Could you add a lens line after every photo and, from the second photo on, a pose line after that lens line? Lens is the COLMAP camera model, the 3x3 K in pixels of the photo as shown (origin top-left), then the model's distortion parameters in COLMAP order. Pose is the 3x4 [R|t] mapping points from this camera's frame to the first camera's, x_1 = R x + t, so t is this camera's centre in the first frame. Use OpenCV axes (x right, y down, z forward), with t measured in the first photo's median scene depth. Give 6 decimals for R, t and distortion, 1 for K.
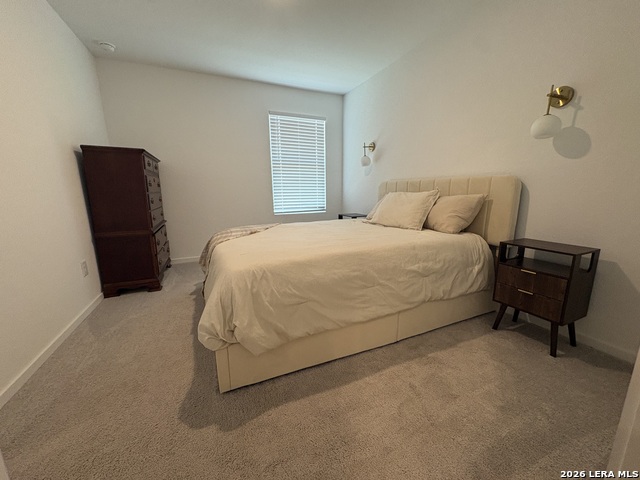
lens RADIAL K [[255.6, 0, 325.4], [0, 255.6, 241.7], [0, 0, 1]] dist [0.000151, 0.000423]
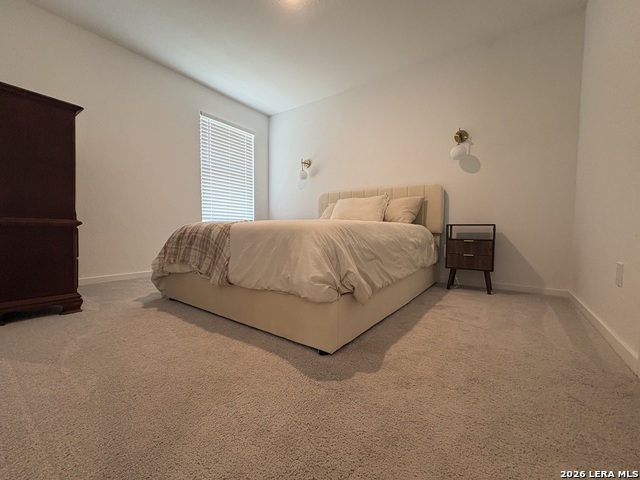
lens RADIAL K [[255.6, 0, 333.9], [0, 255.6, 238.4], [0, 0, 1]] dist [0.000151, 0.000423]
pose [[0.863683, -0.010629, 0.503924, -0.442687], [0.085740, 0.988305, -0.126105, 0.154433], [-0.496690, 0.152121, 0.854493, 0.075925]]
